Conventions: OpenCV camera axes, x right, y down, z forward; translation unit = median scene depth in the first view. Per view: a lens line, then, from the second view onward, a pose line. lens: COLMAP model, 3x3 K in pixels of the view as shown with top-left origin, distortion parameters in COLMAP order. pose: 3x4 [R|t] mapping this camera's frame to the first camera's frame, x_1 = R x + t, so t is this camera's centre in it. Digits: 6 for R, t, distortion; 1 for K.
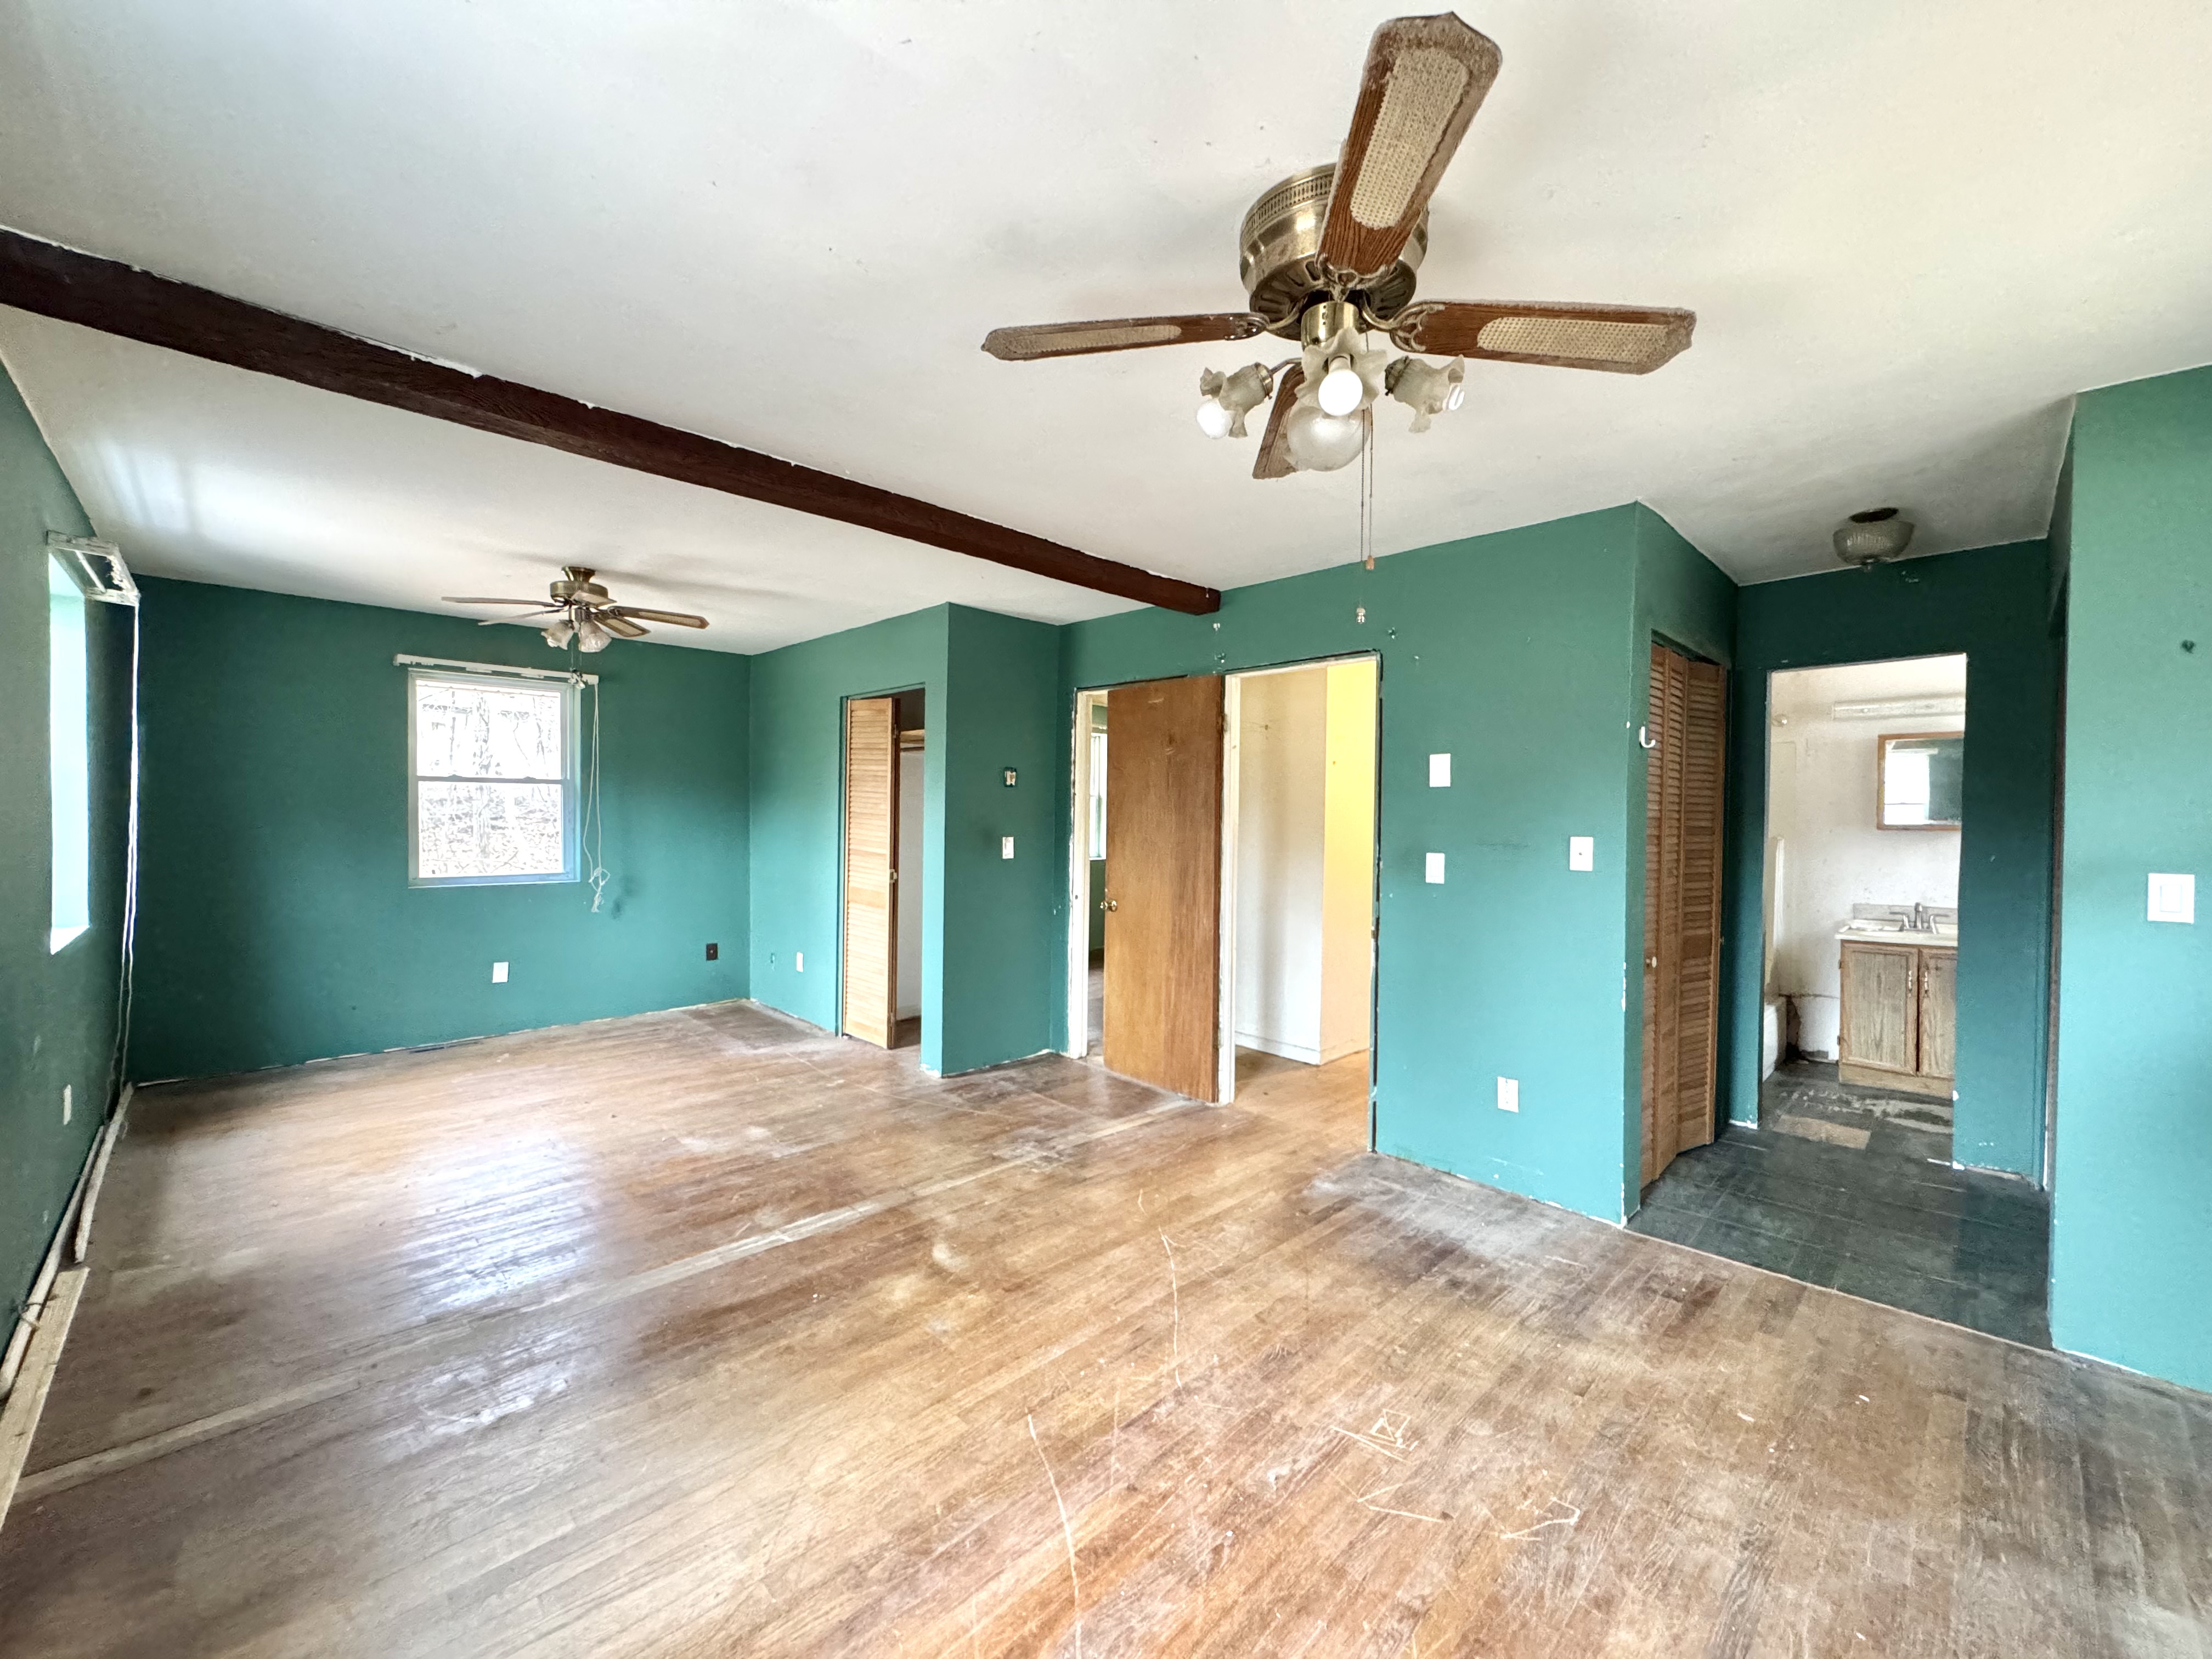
lens RADIAL K [[878.7, 0, 1108.6], [0, 878.7, 832.7], [0, 0, 1]] dist [-0.002280, 0.000142]
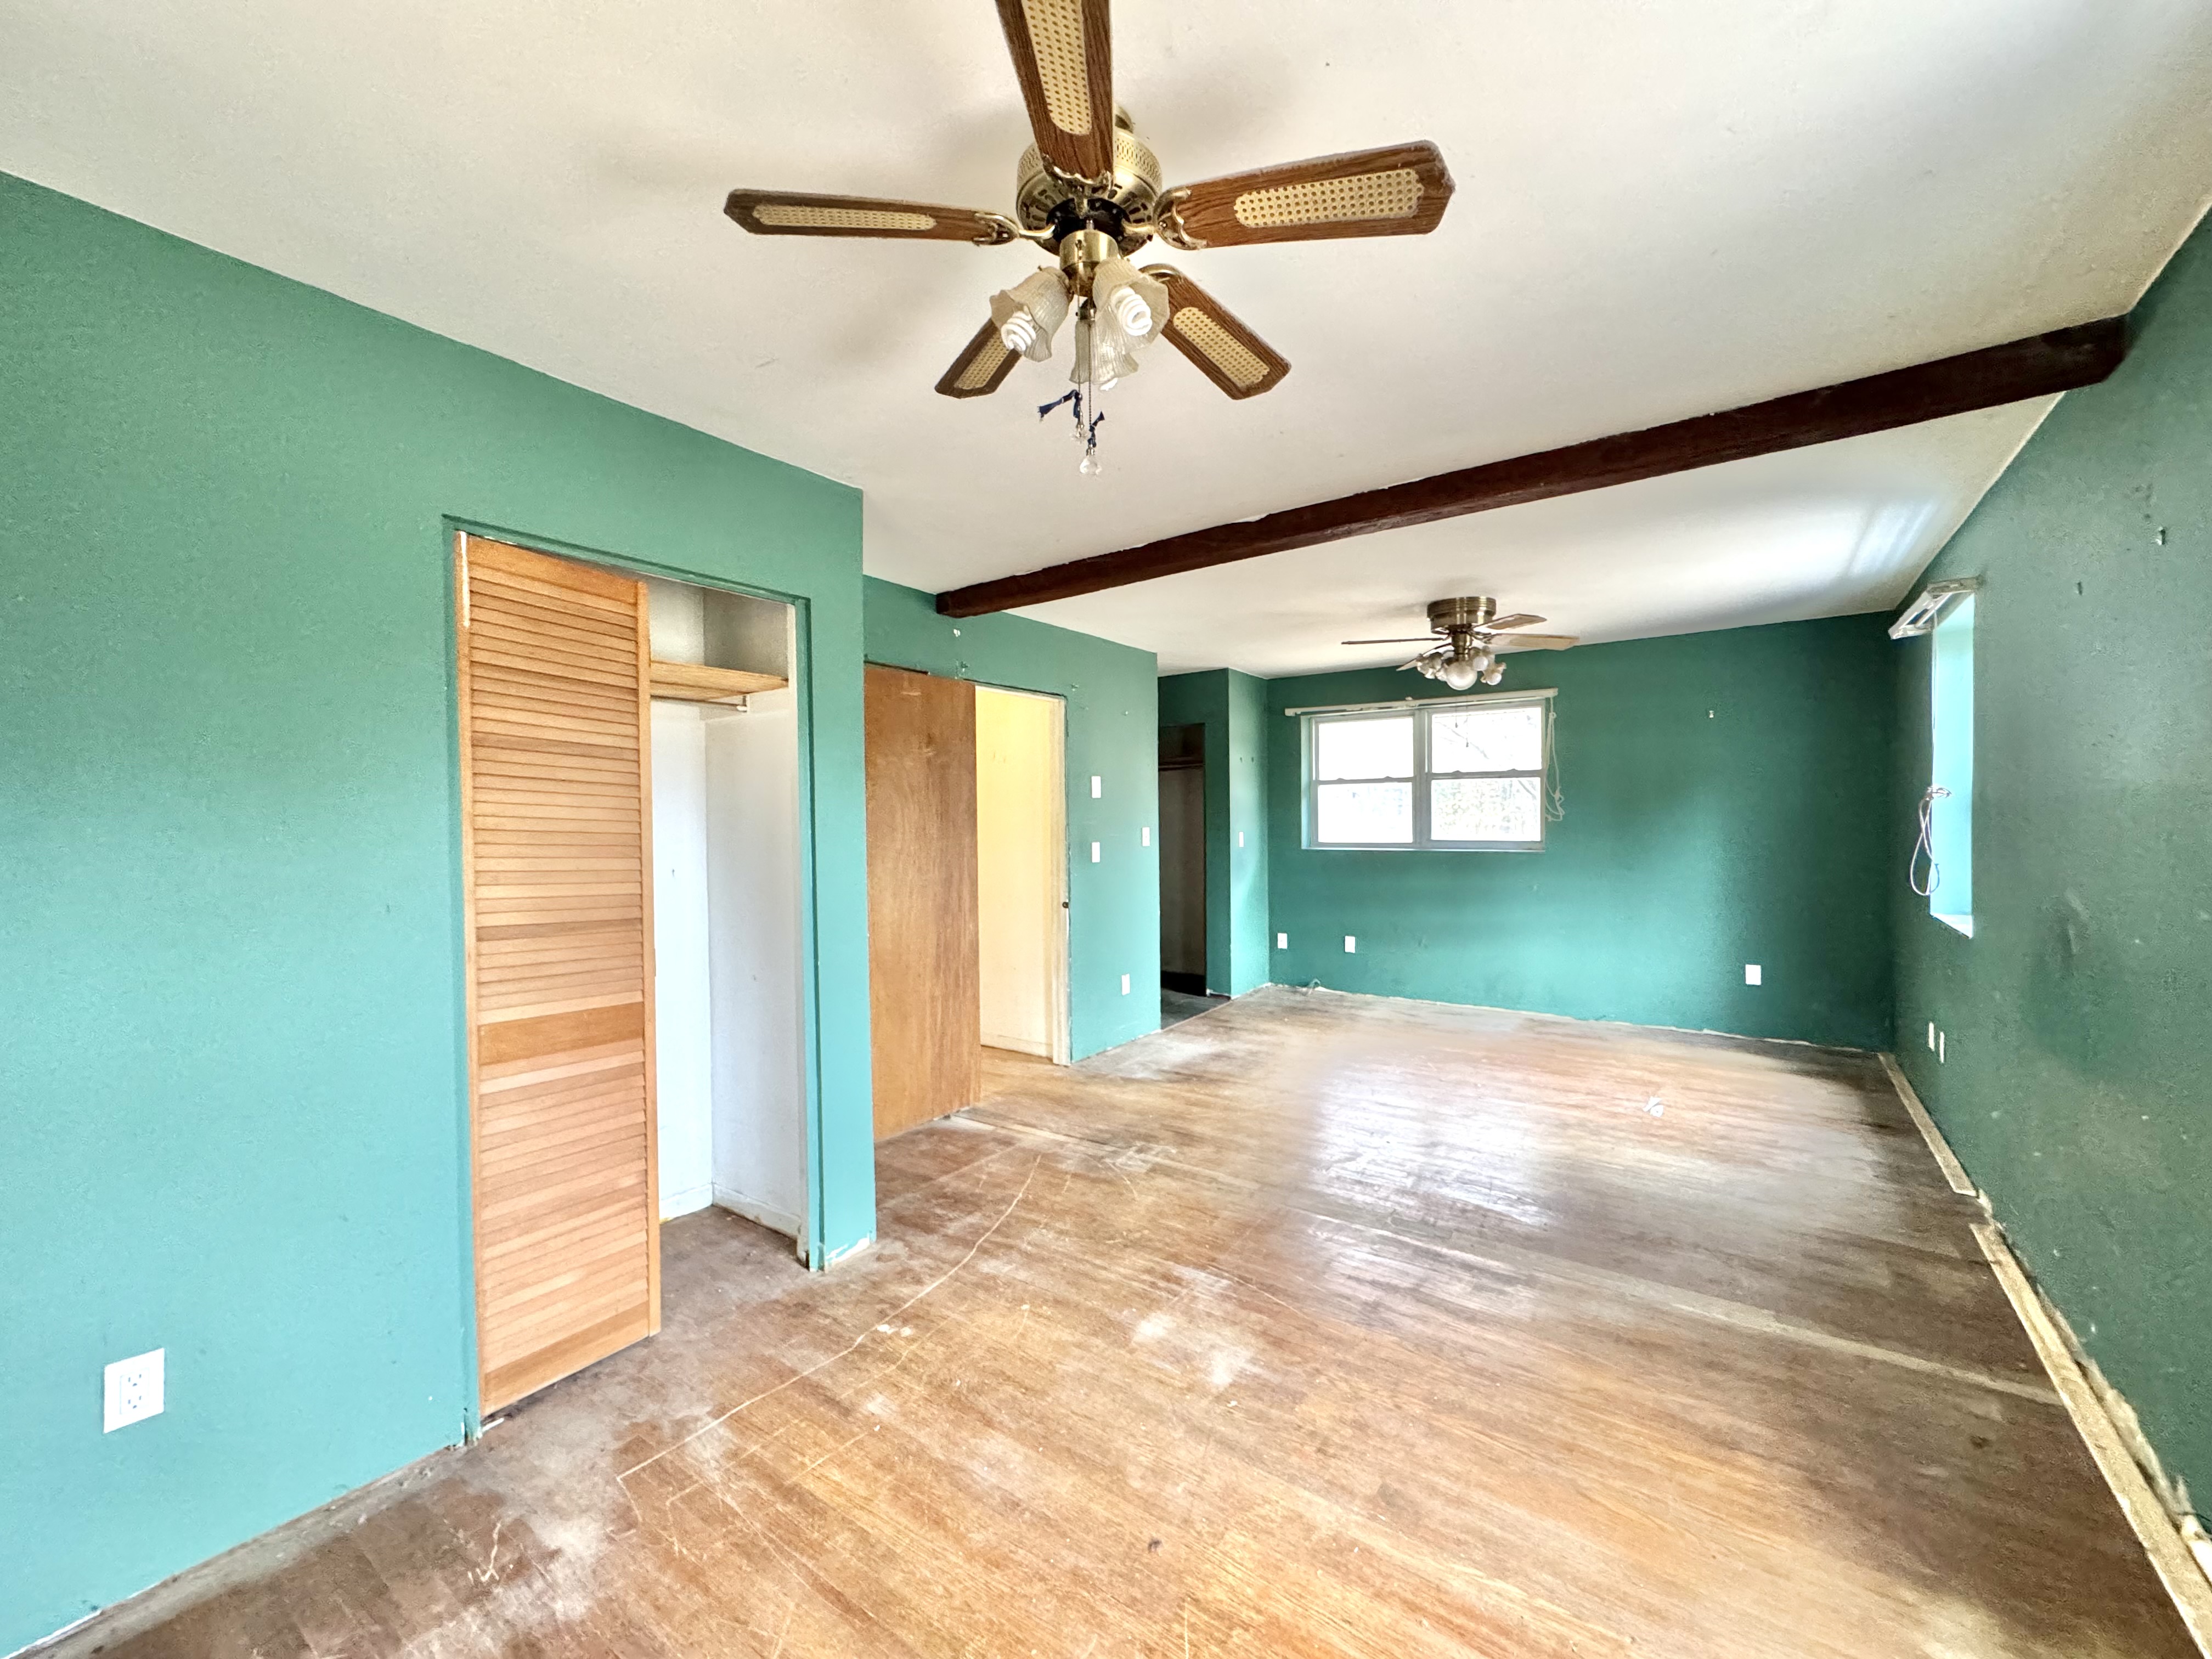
lens RADIAL K [[878.7, 0, 1108.6], [0, 878.7, 835.0], [0, 0, 1]] dist [-0.002280, 0.000142]
pose [[-0.170600, -0.029499, 0.984899, -1.045301], [0.031215, 0.998888, 0.035325, -0.039166], [-0.984846, 0.036770, -0.169490, 1.166346]]
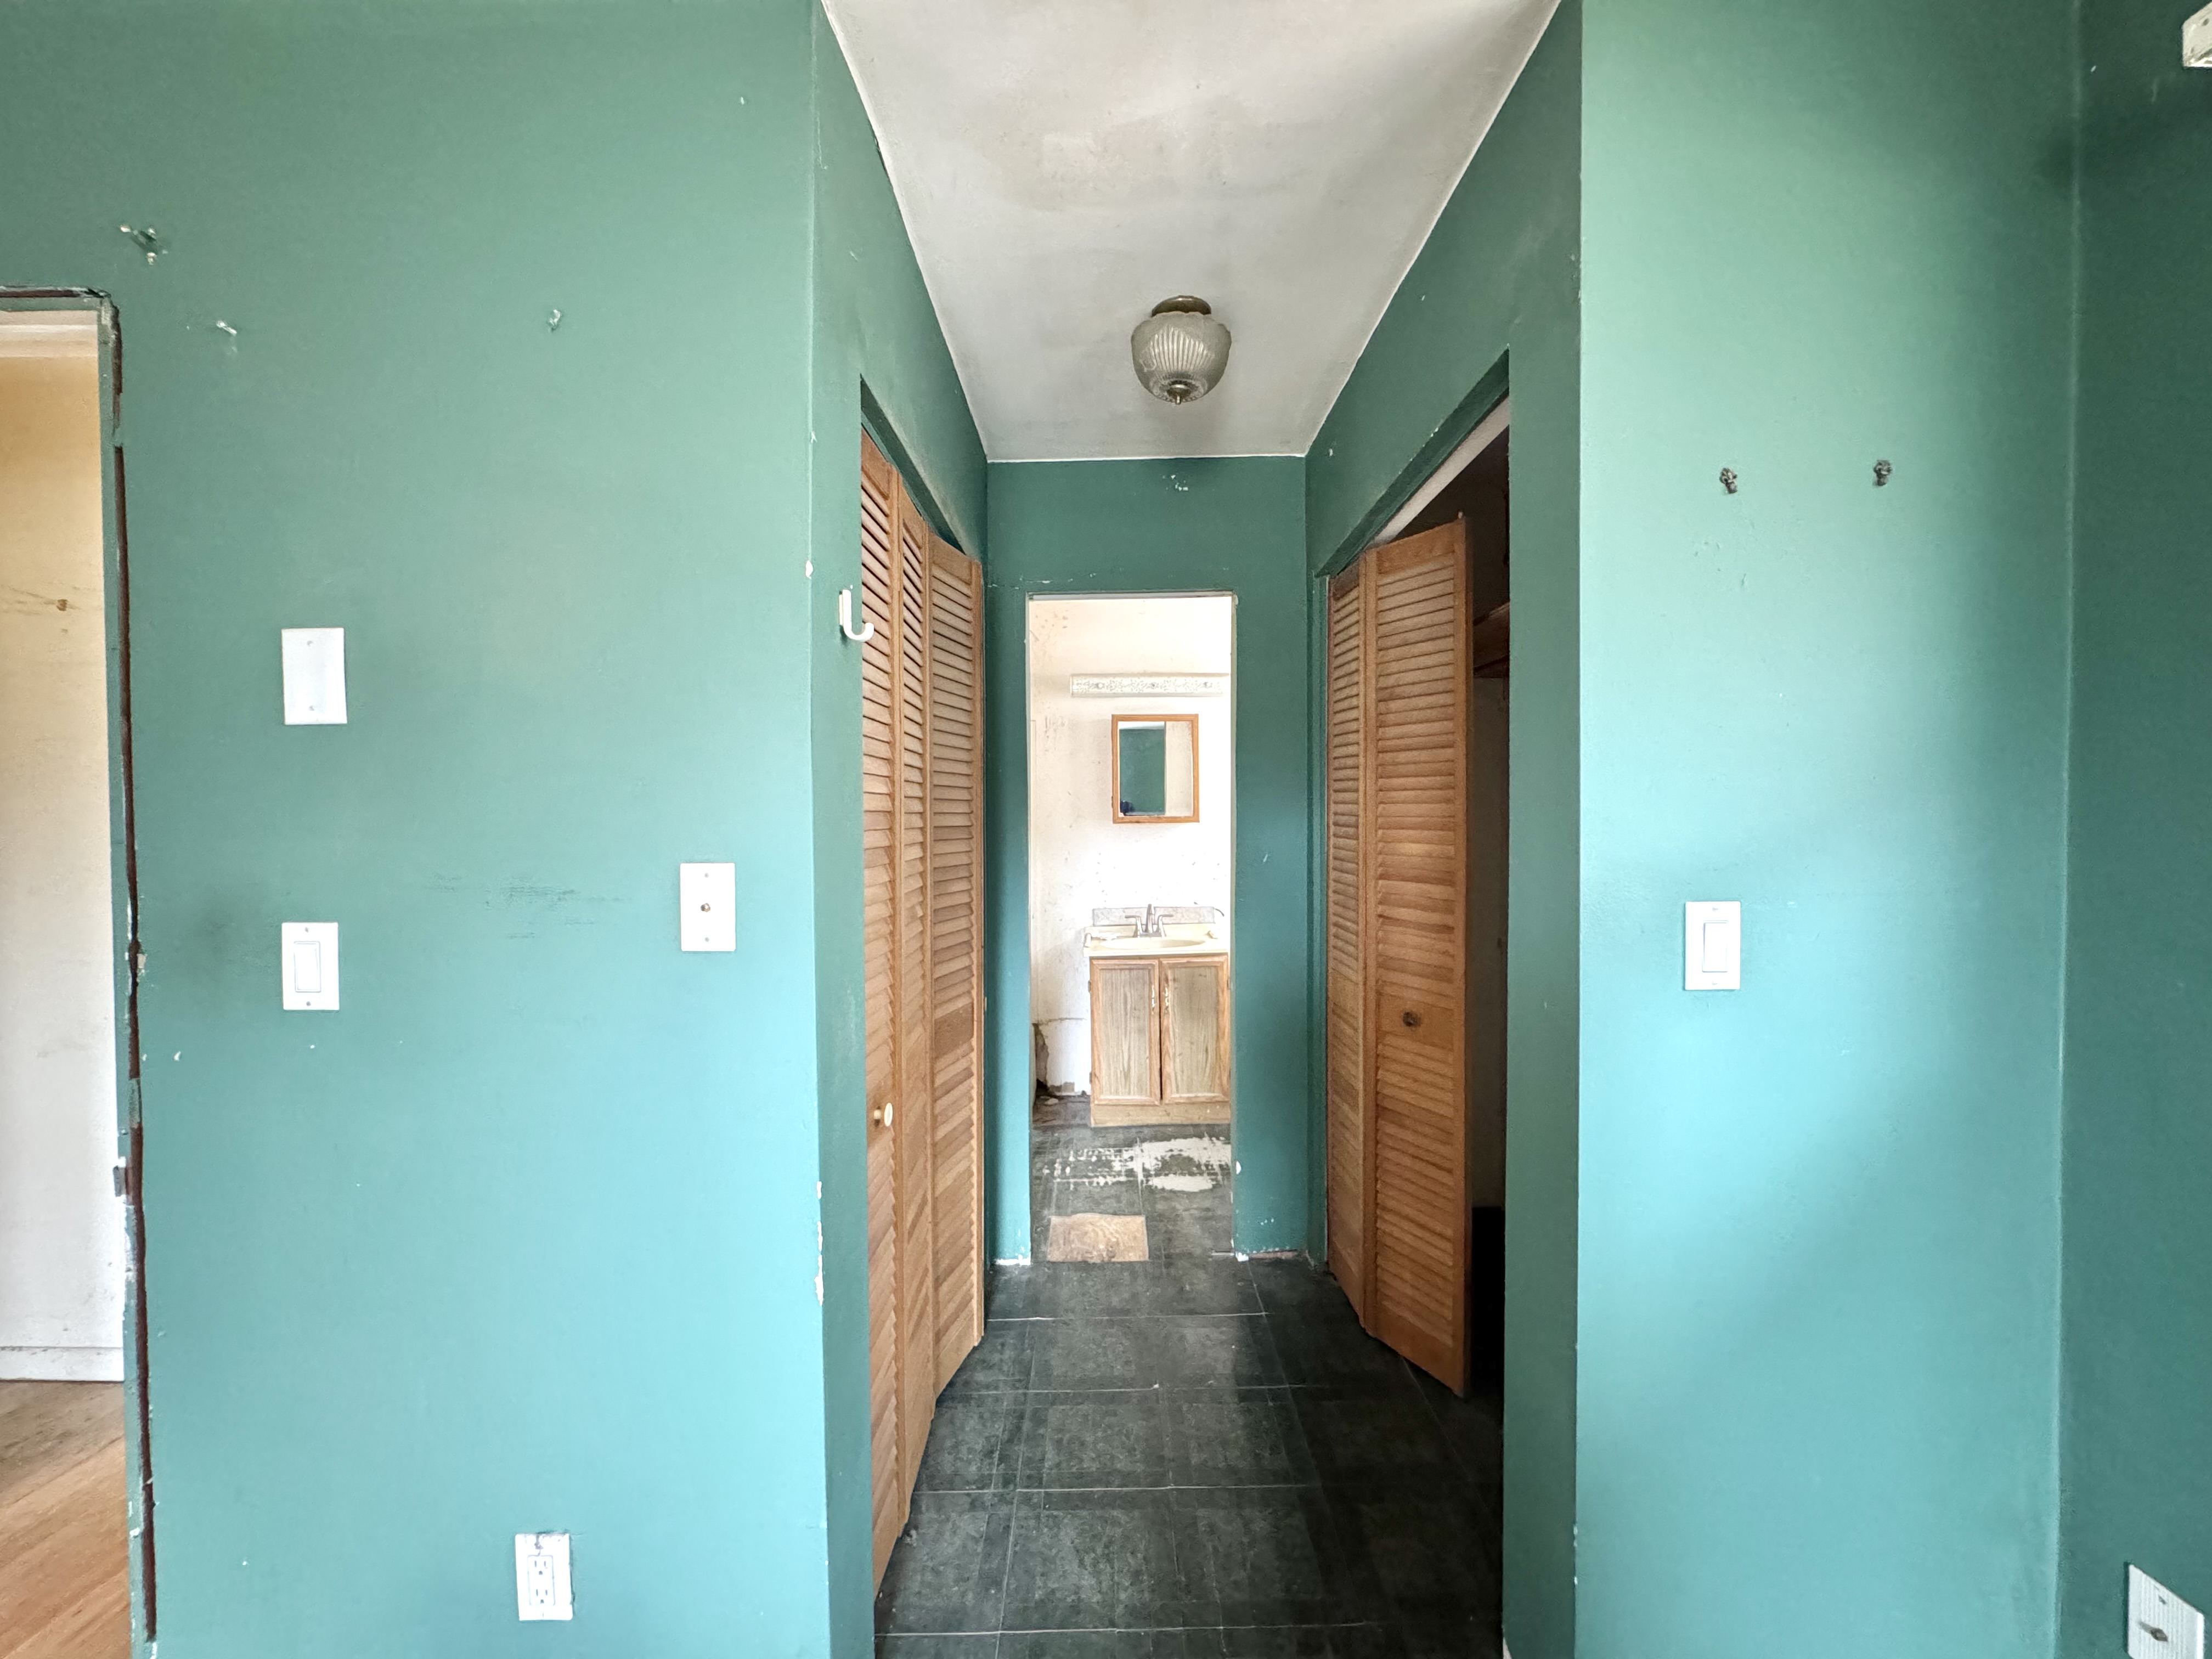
lens RADIAL K [[878.7, 0, 1104.9], [0, 878.7, 830.8], [0, 0, 1]] dist [-0.002280, 0.000142]
pose [[0.703228, -0.025354, 0.710513, 0.329775], [0.026381, 0.999606, 0.009560, -0.006459], [-0.710475, 0.012021, 0.703620, 0.517160]]
